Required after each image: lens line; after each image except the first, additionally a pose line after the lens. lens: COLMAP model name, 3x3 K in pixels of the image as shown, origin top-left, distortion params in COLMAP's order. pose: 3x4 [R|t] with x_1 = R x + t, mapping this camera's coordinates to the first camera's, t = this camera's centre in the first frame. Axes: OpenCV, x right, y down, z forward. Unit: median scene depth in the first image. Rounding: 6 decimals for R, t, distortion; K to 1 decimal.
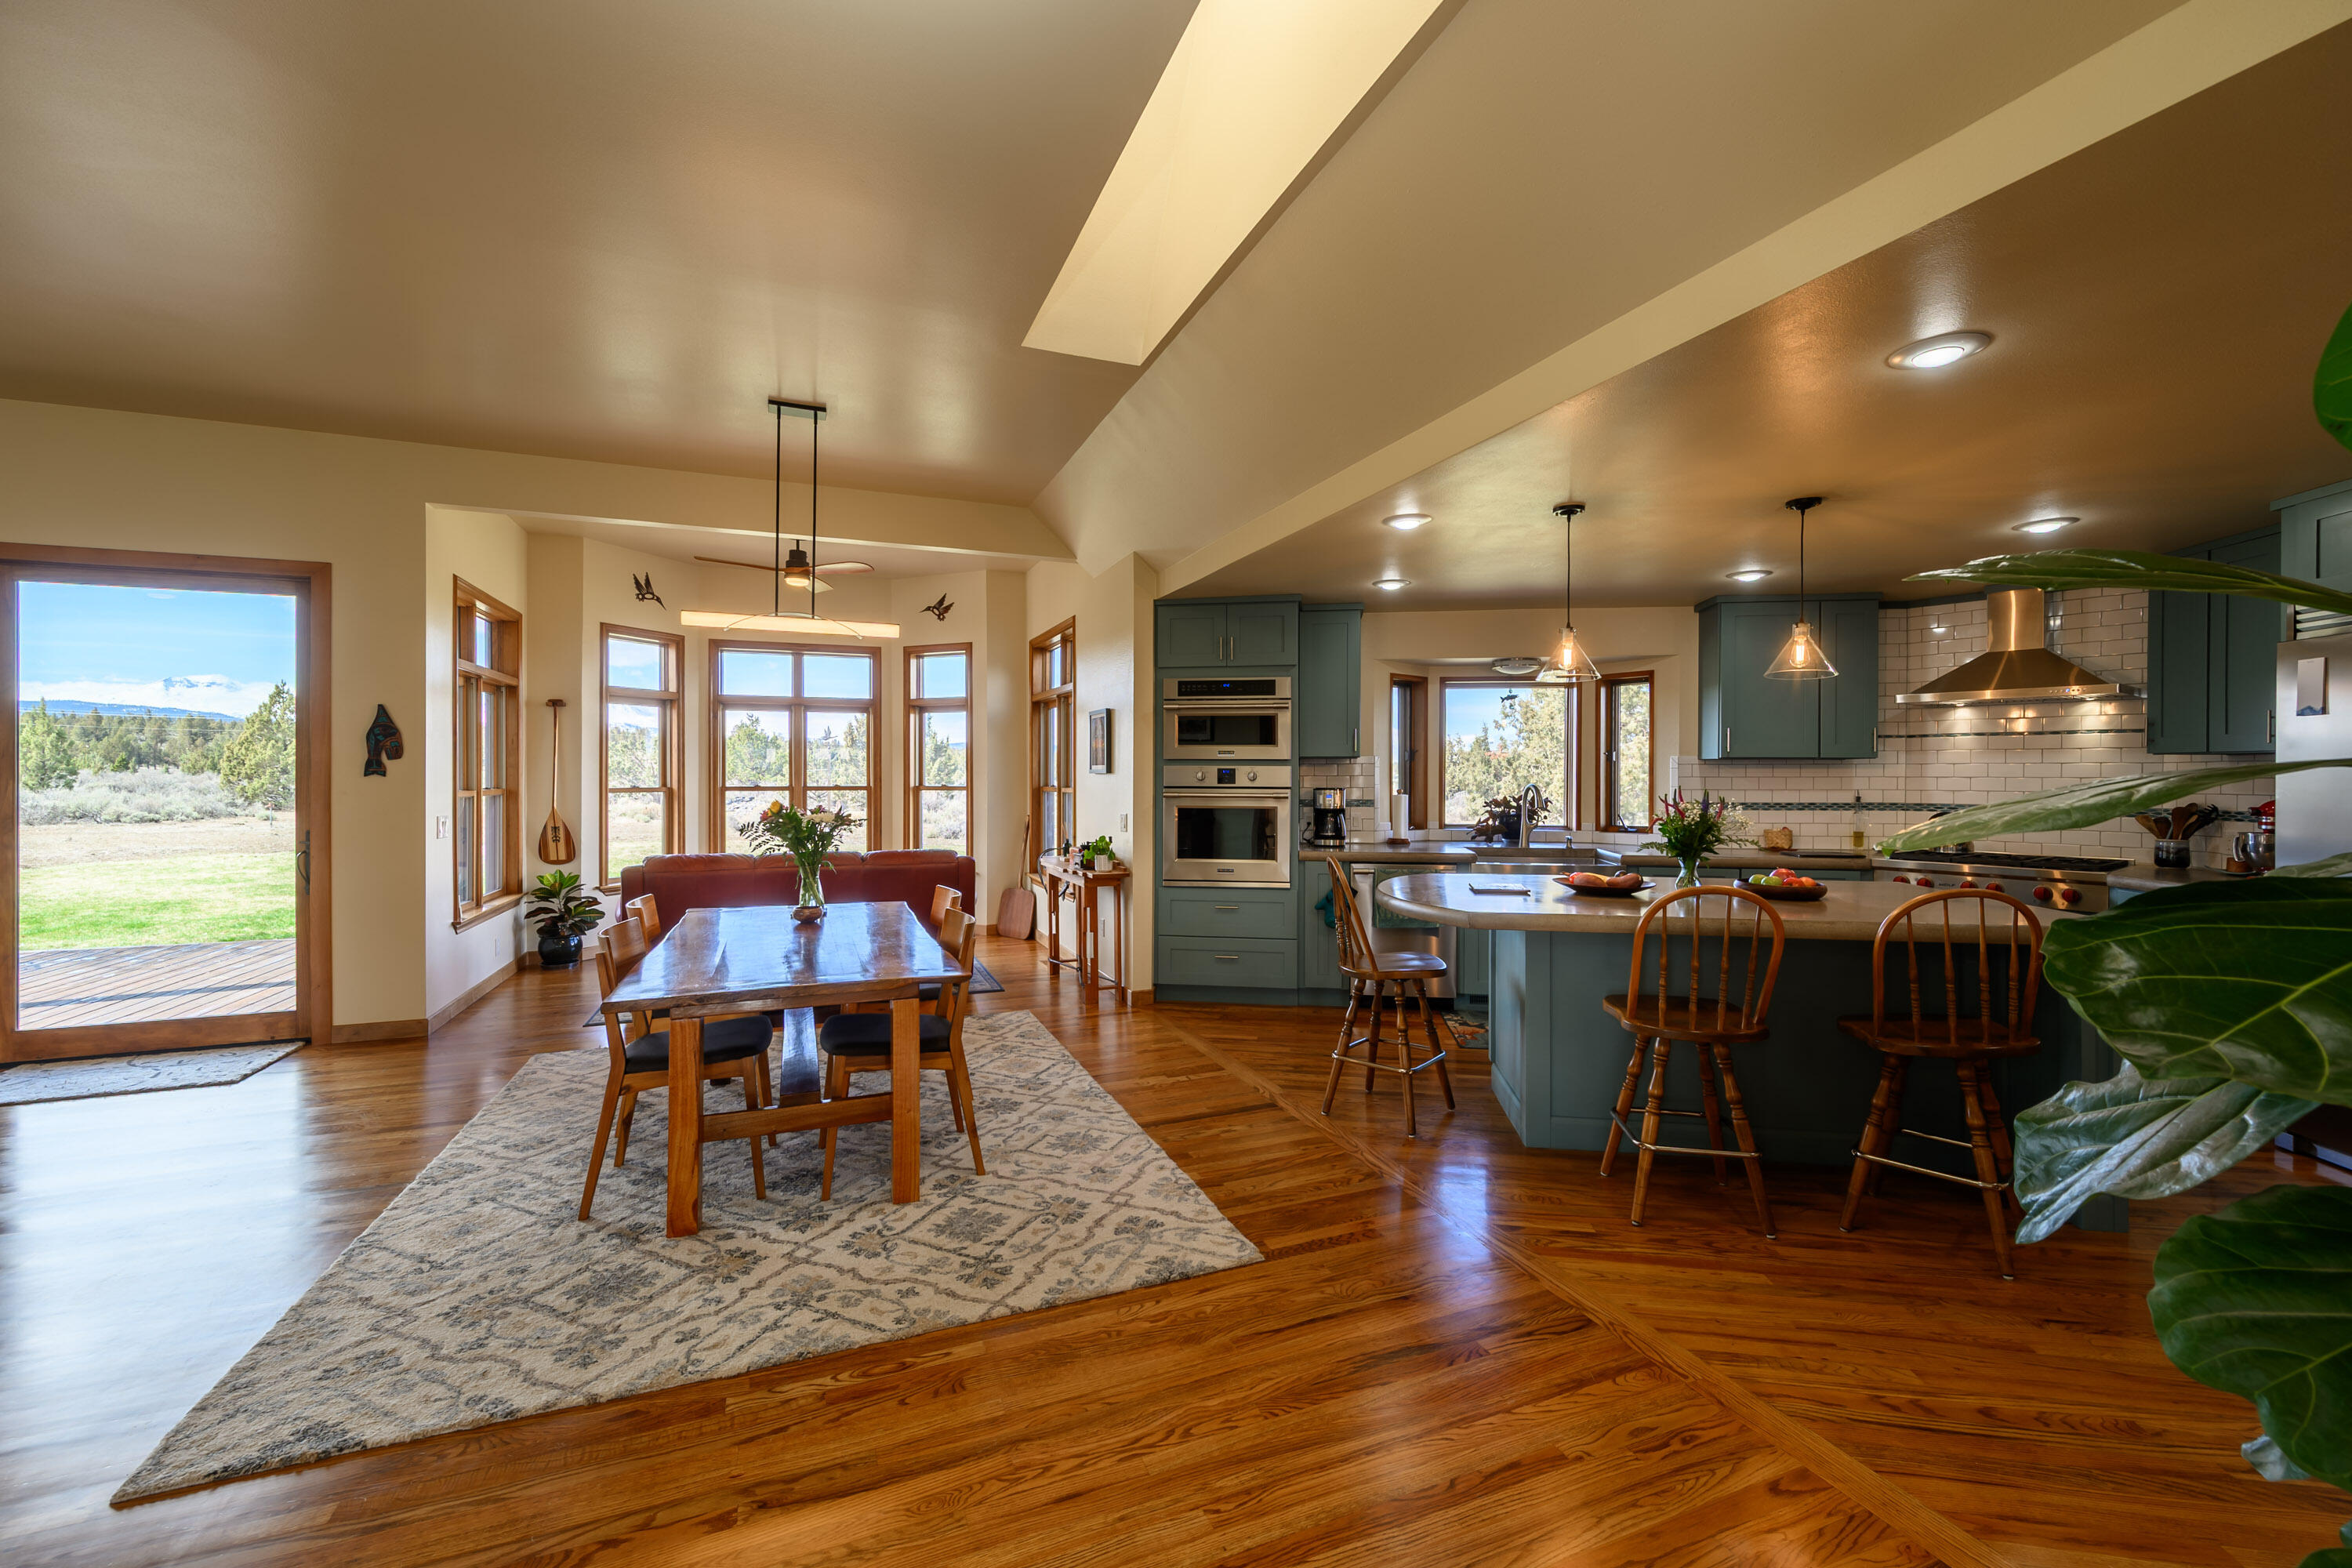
lens RADIAL K [[948.7, 0, 1169.1], [0, 948.7, 781.4], [0, 0, 1]] dist [0.000706, 0.000157]
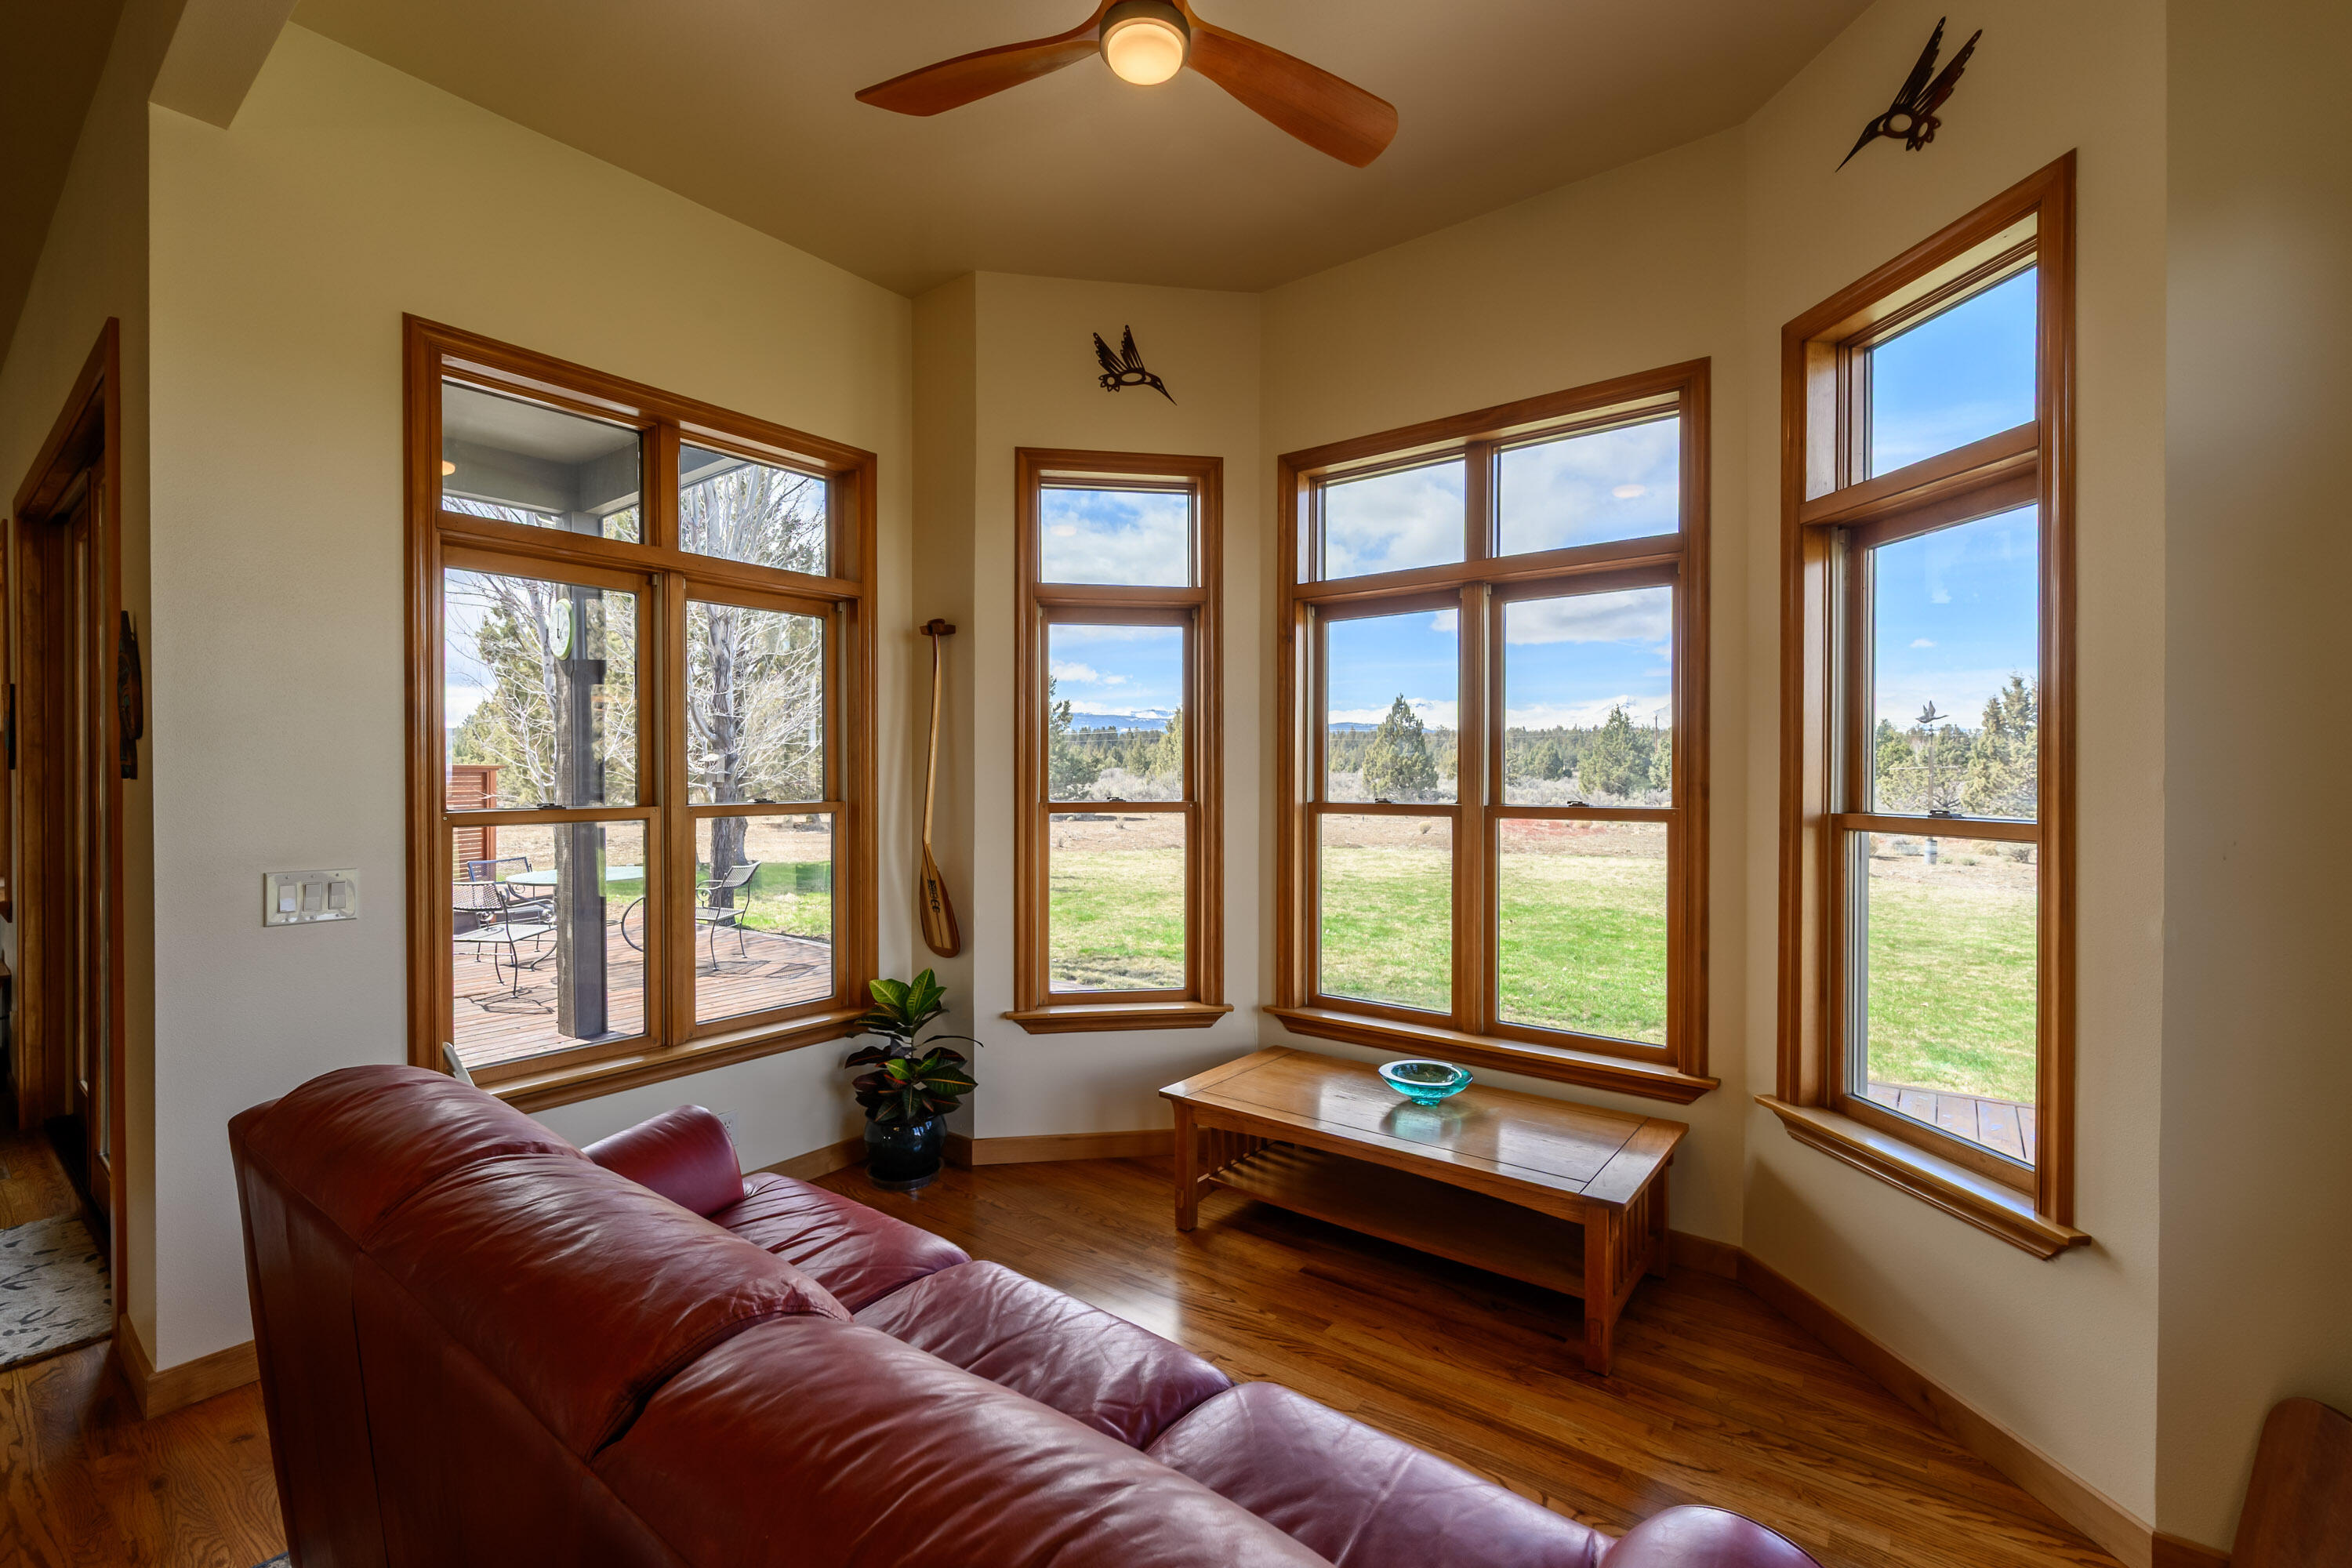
lens RADIAL K [[1011.5, 0, 1176.0], [0, 1011.5, 784.0], [0, 0, 1]] dist [0.000322, 0.000029]
pose [[0.502466, 0.008716, -0.864553, -0.161069], [-0.008287, 0.999952, 0.005265, -0.006898], [0.864557, 0.004519, 0.502514, 1.029537]]
